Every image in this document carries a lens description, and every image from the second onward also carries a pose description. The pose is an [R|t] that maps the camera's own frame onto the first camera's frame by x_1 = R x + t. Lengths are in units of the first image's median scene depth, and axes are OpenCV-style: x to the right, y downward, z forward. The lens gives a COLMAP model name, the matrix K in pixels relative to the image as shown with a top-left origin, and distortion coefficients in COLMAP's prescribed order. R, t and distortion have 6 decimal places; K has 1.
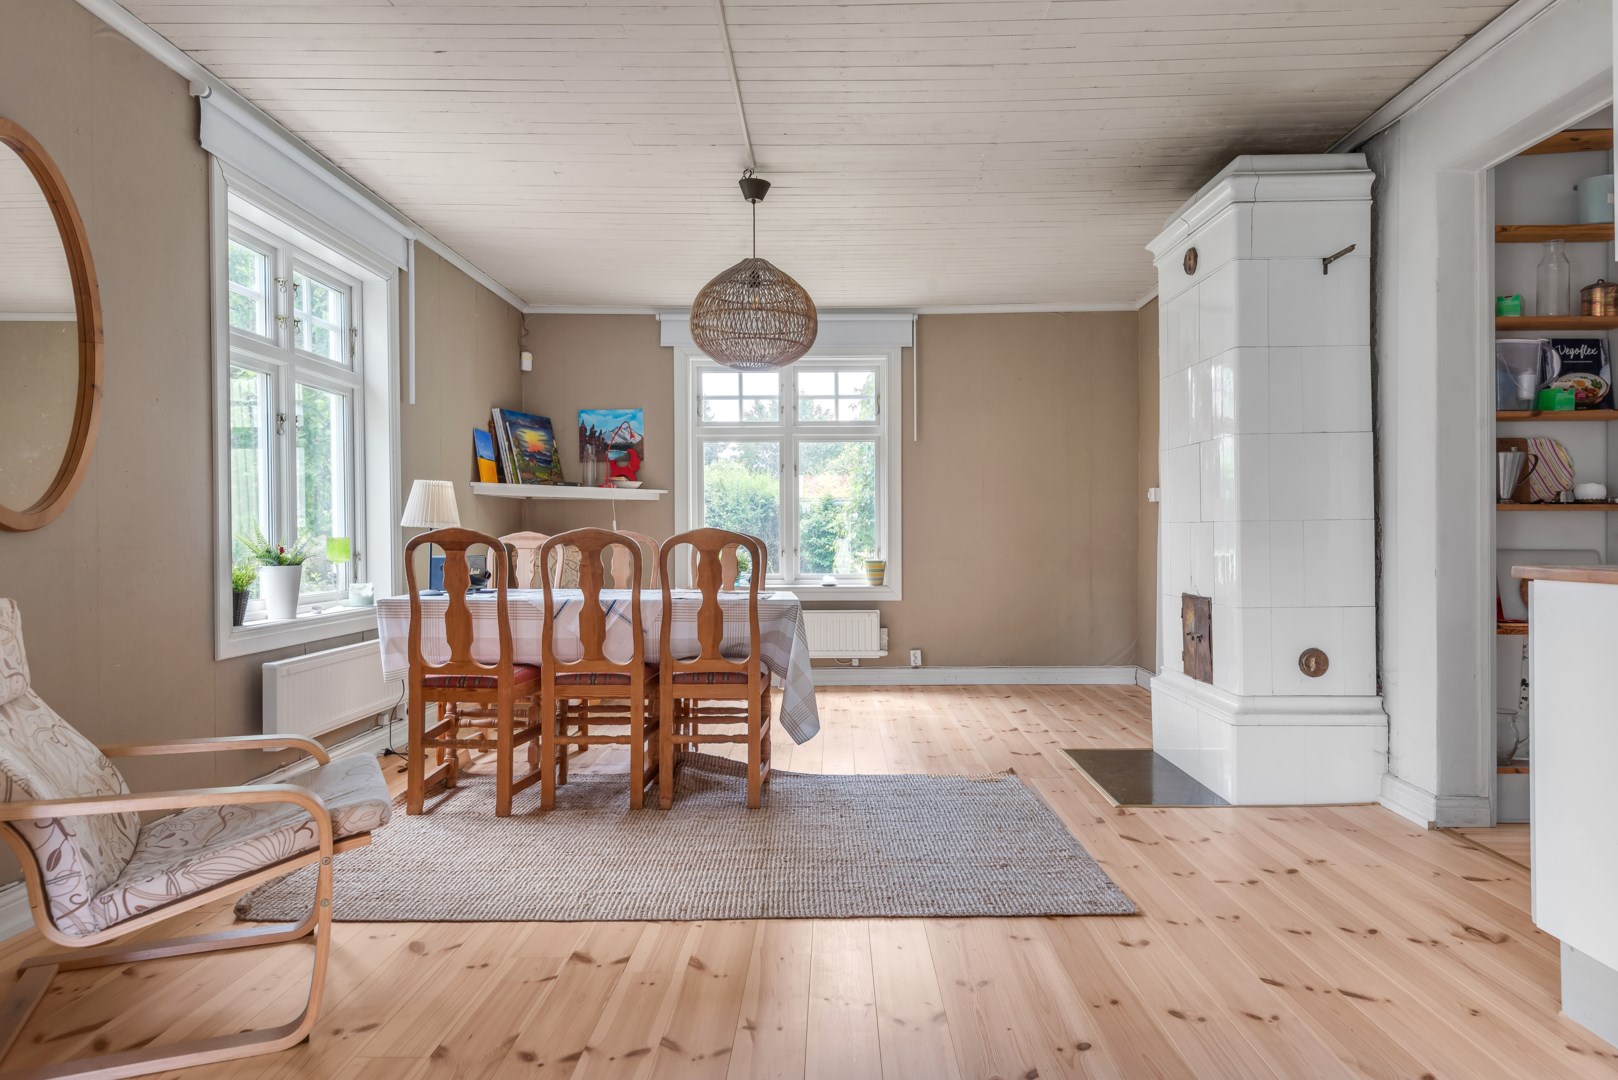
lens RADIAL K [[981.9, 0, 829.5], [0, 981.9, 529.2], [0, 0, 1]] dist [0.030859, -0.023405]
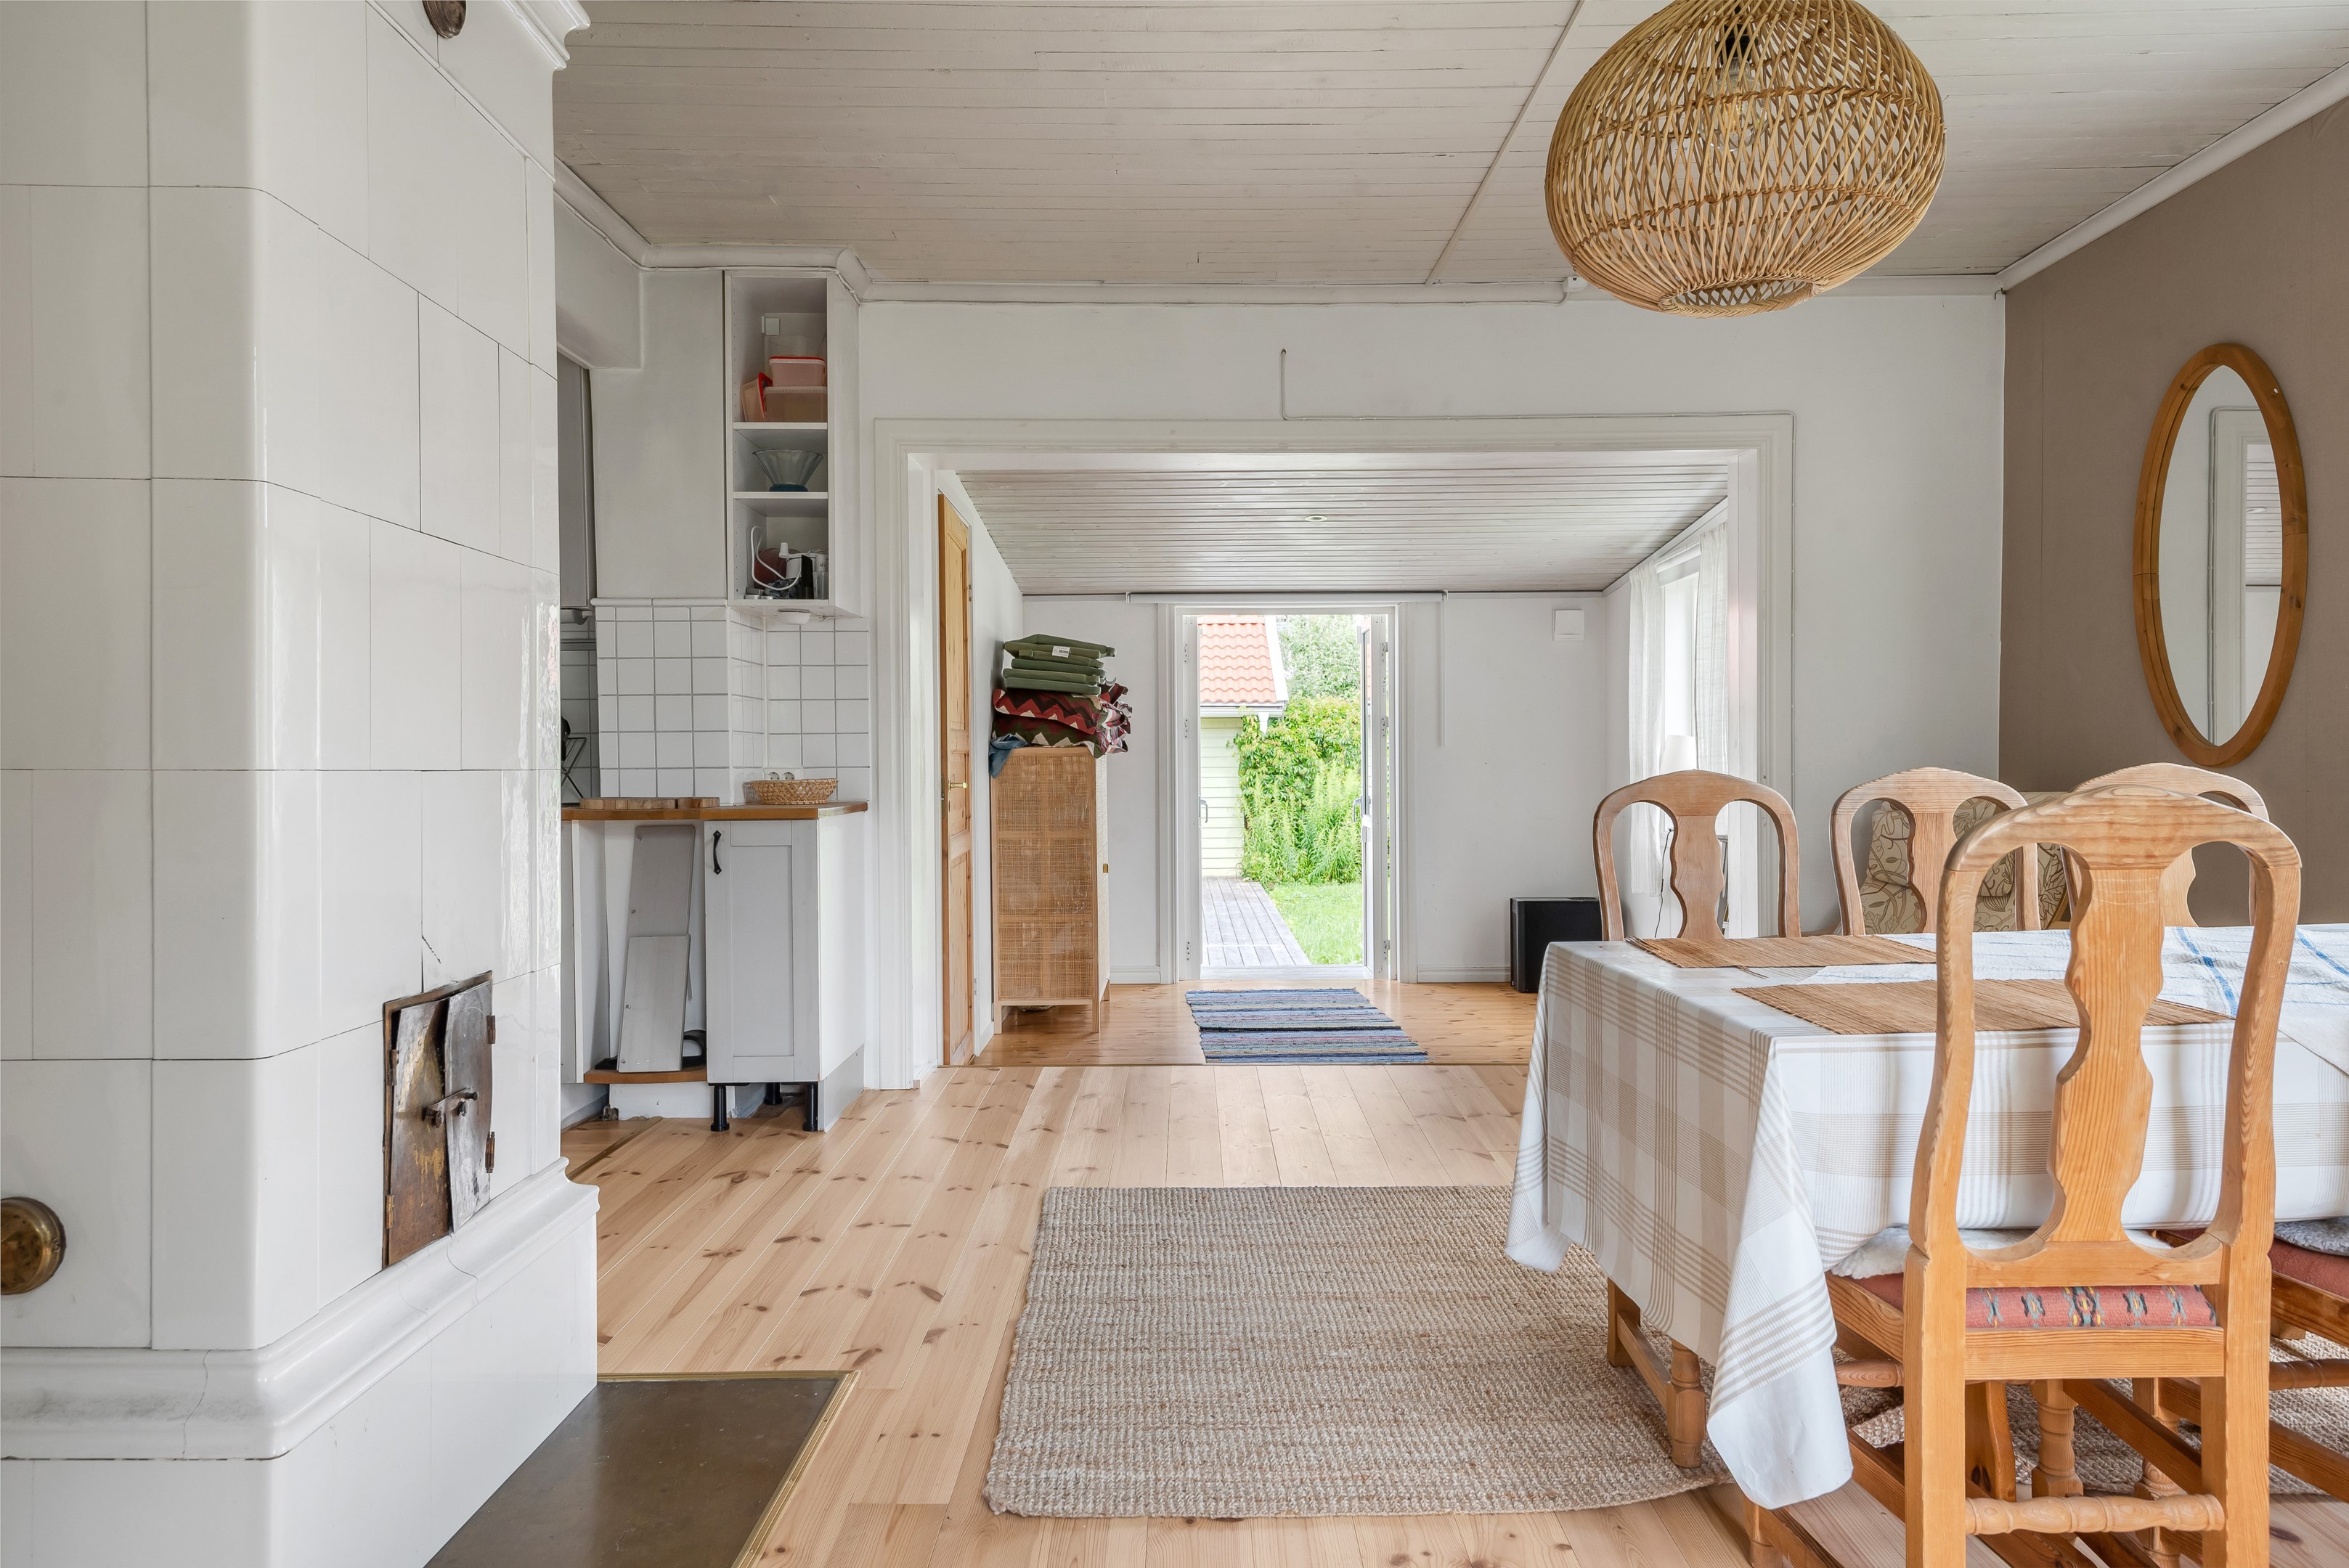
lens RADIAL K [[1637.1, 0, 1185.4], [0, 1637.1, 753.8], [0, 0, 1]] dist [0.026450, -0.004060]
pose [[-0.999856, 0.011044, -0.012901, 0.217191], [0.011147, 0.999906, -0.007930, -0.009323], [0.012812, -0.008072, -0.999885, 2.746370]]
